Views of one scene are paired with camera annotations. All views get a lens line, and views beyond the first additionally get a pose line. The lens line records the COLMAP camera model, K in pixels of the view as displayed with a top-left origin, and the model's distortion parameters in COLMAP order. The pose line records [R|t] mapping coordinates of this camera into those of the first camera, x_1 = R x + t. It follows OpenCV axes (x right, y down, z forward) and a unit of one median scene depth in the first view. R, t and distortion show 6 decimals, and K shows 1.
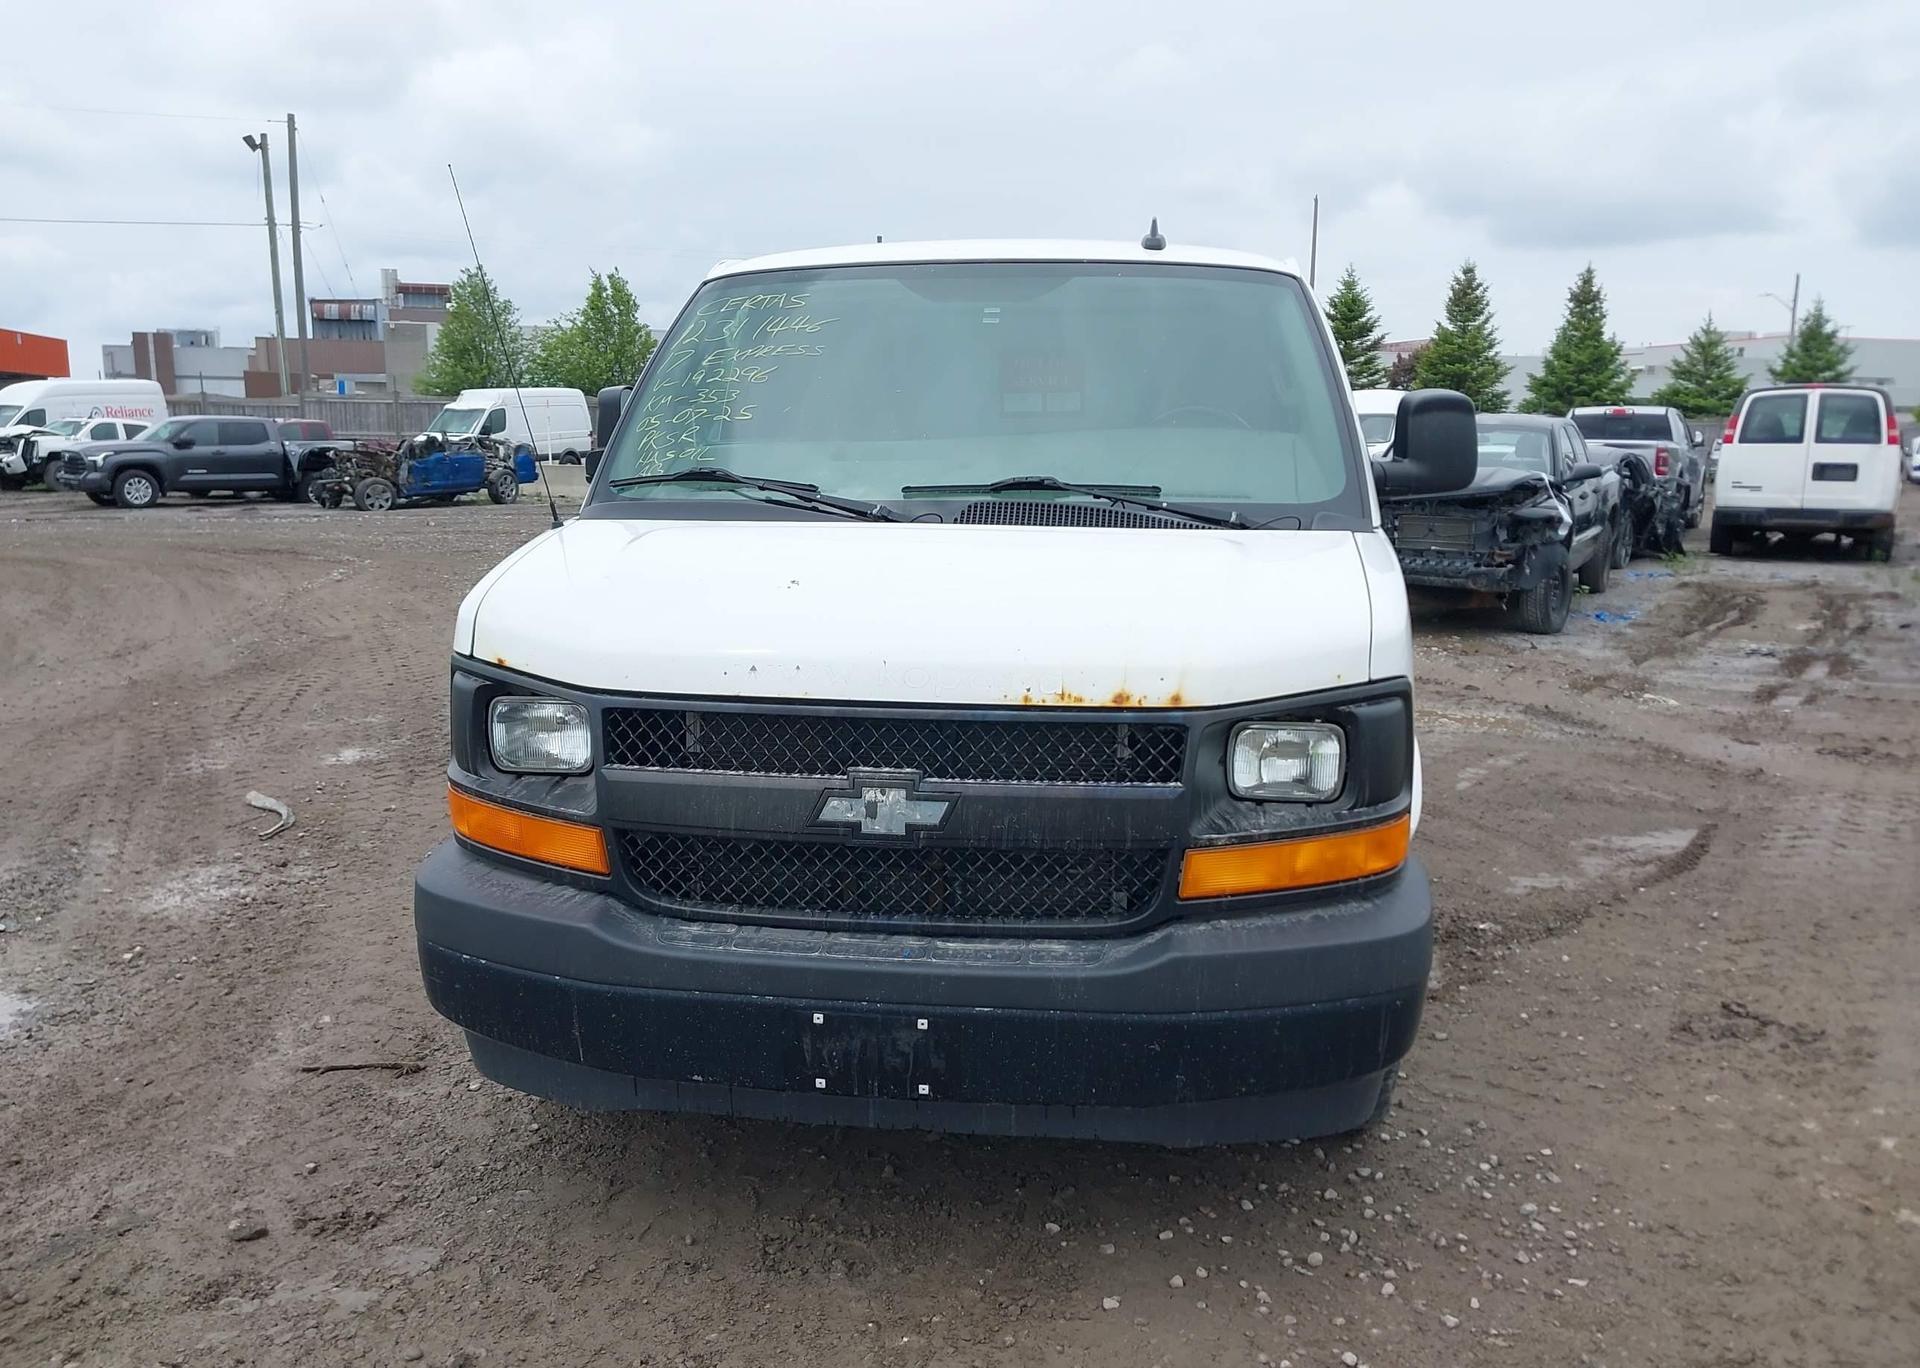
lens RADIAL K [[1490.9, 0, 960.0], [0, 1490.9, 684.0], [0, 0, 1]] dist [0.071255, -0.086787]
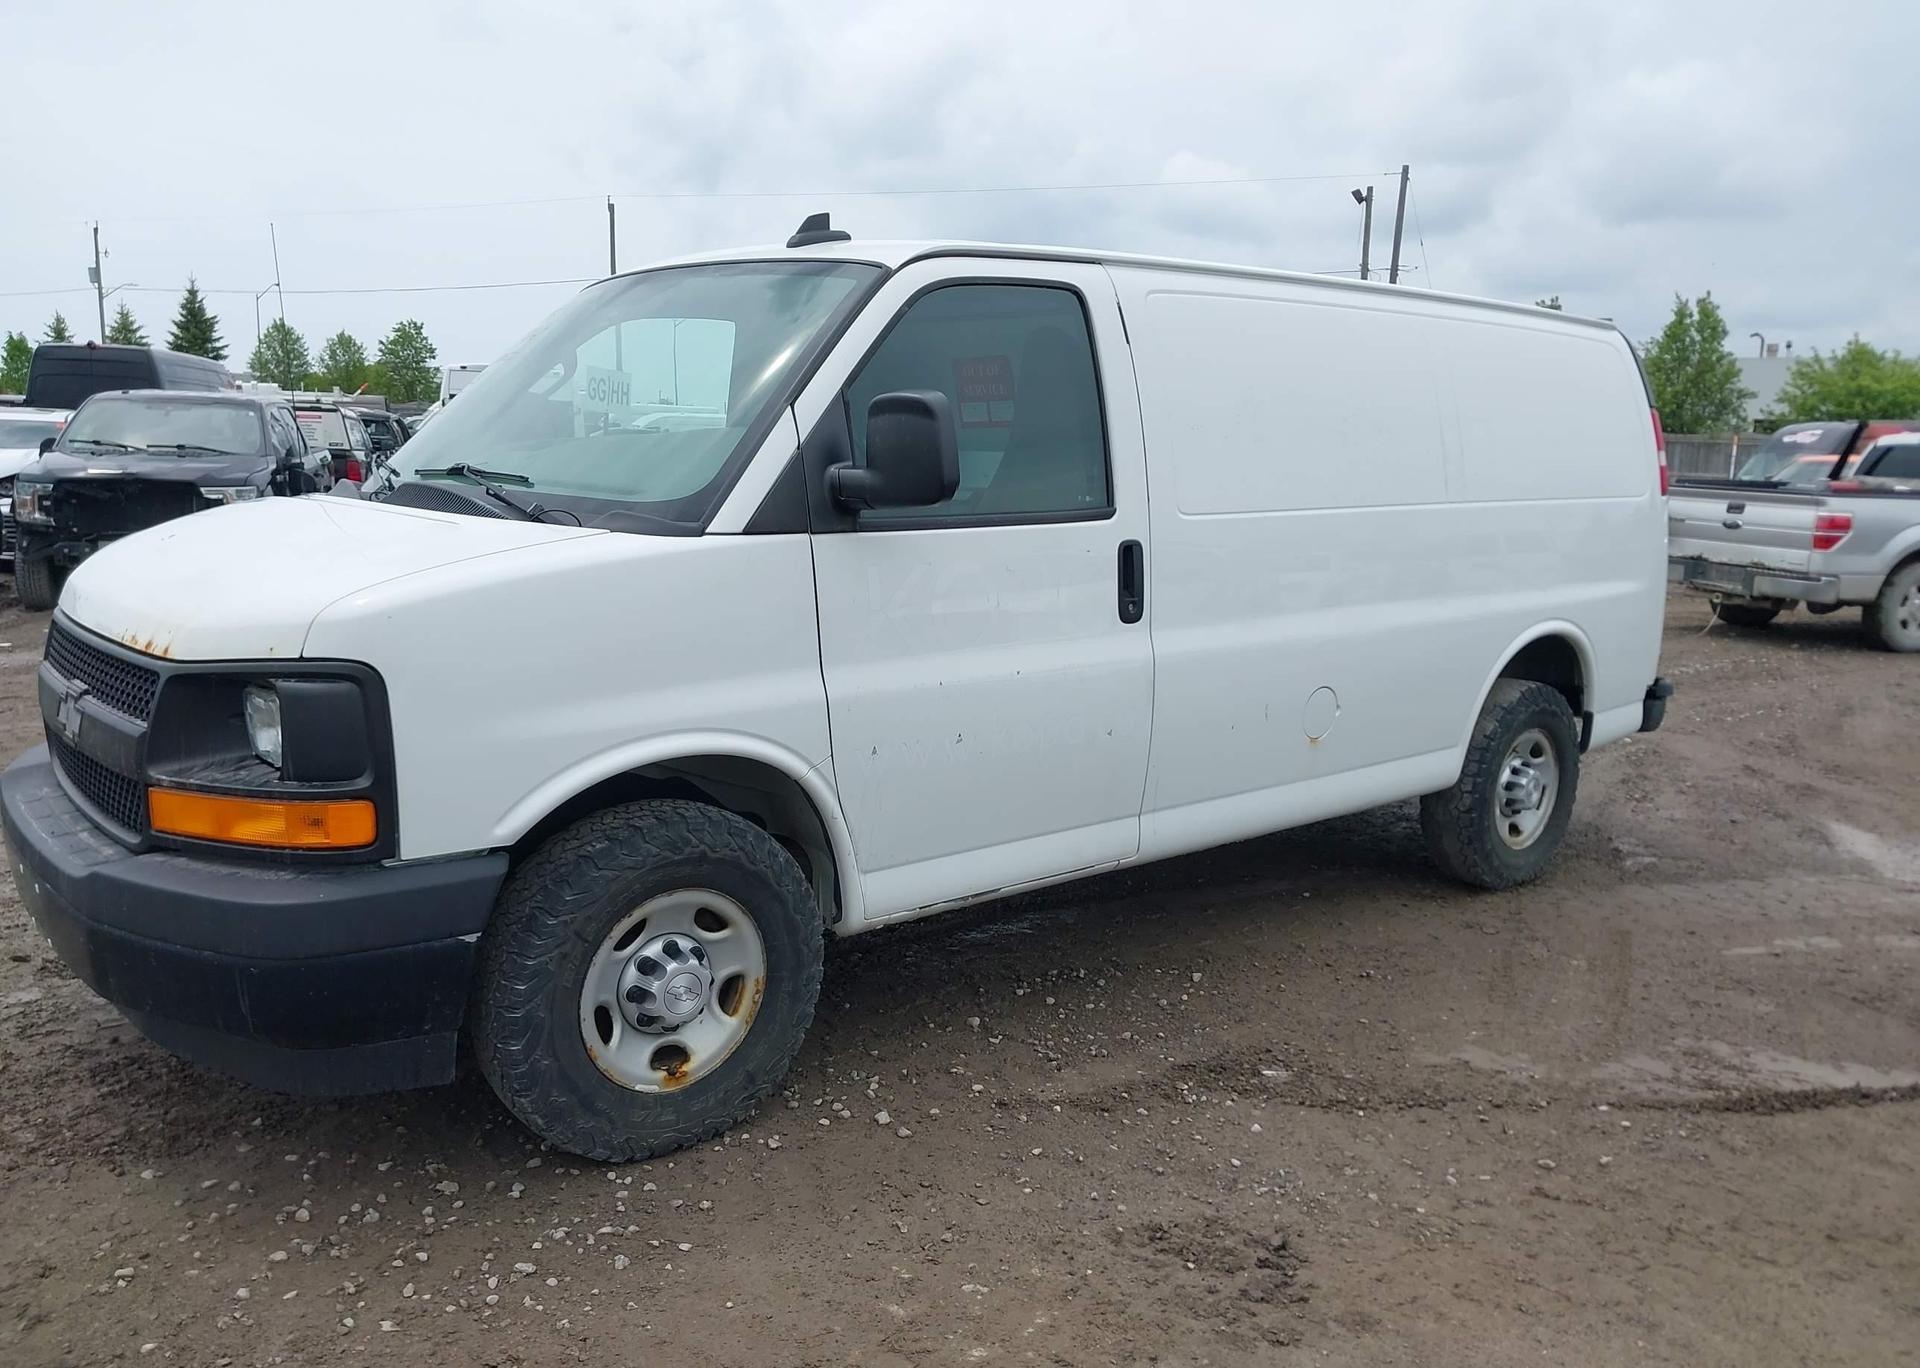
lens RADIAL K [[1488.2, 0, 960.0], [0, 1488.2, 684.0], [0, 0, 1]] dist [0.031055, -0.038185]
pose [[0.752581, 0.121194, -0.647251, 1.017202], [-0.135050, 0.990431, 0.028426, -0.059472], [0.644502, 0.066018, 0.761747, 0.411747]]
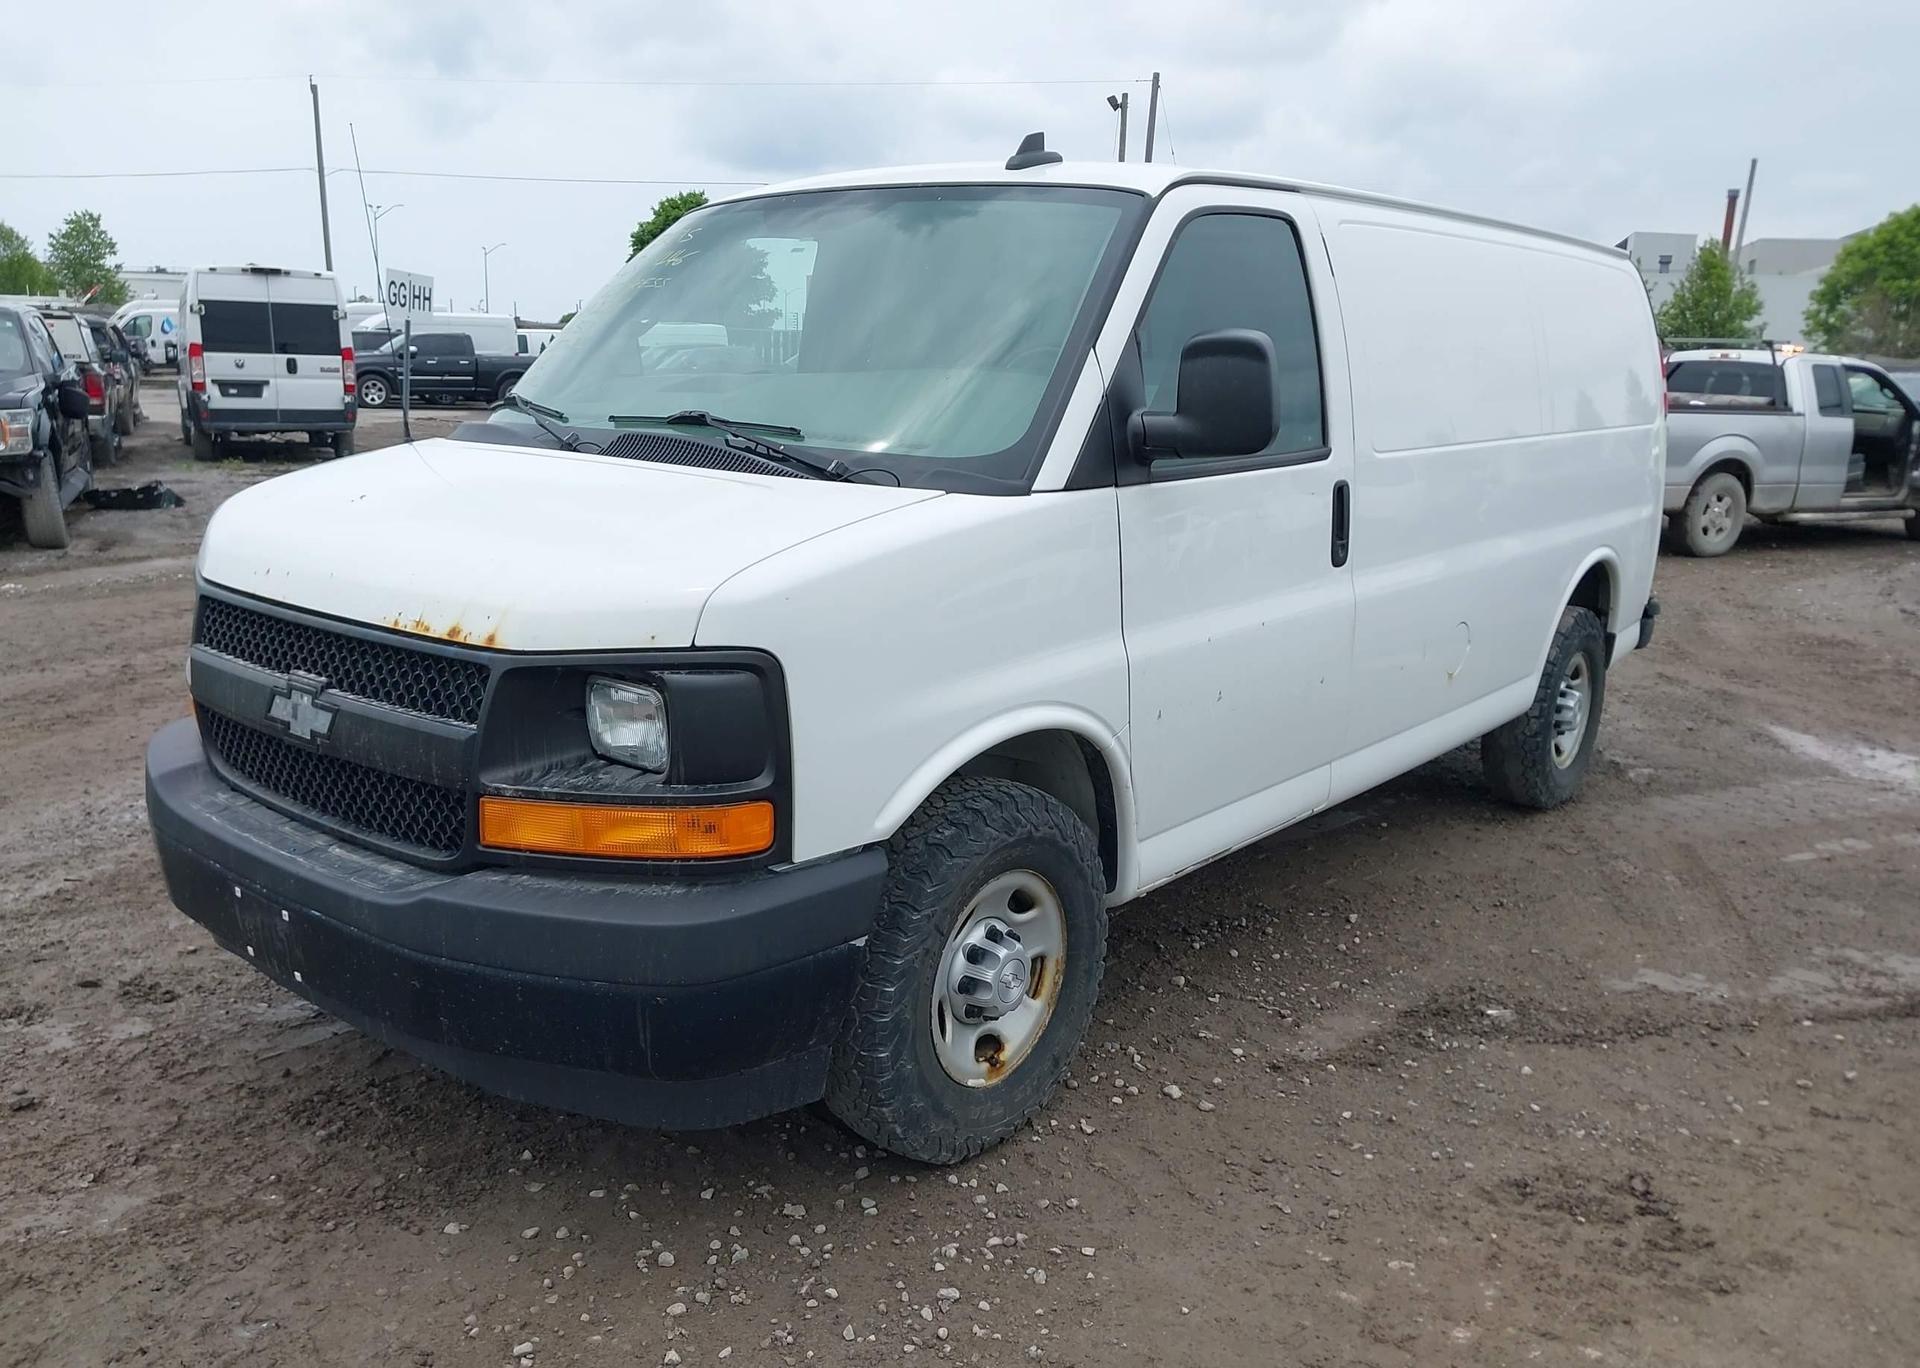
lens RADIAL K [[1490.9, 0, 960.0], [0, 1490.9, 684.0], [0, 0, 1]] dist [0.071255, -0.086787]
pose [[0.858278, 0.128838, -0.496748, 0.689175], [-0.111983, 0.991665, 0.063716, -0.044210], [0.500817, 0.000941, 0.865553, 0.239992]]
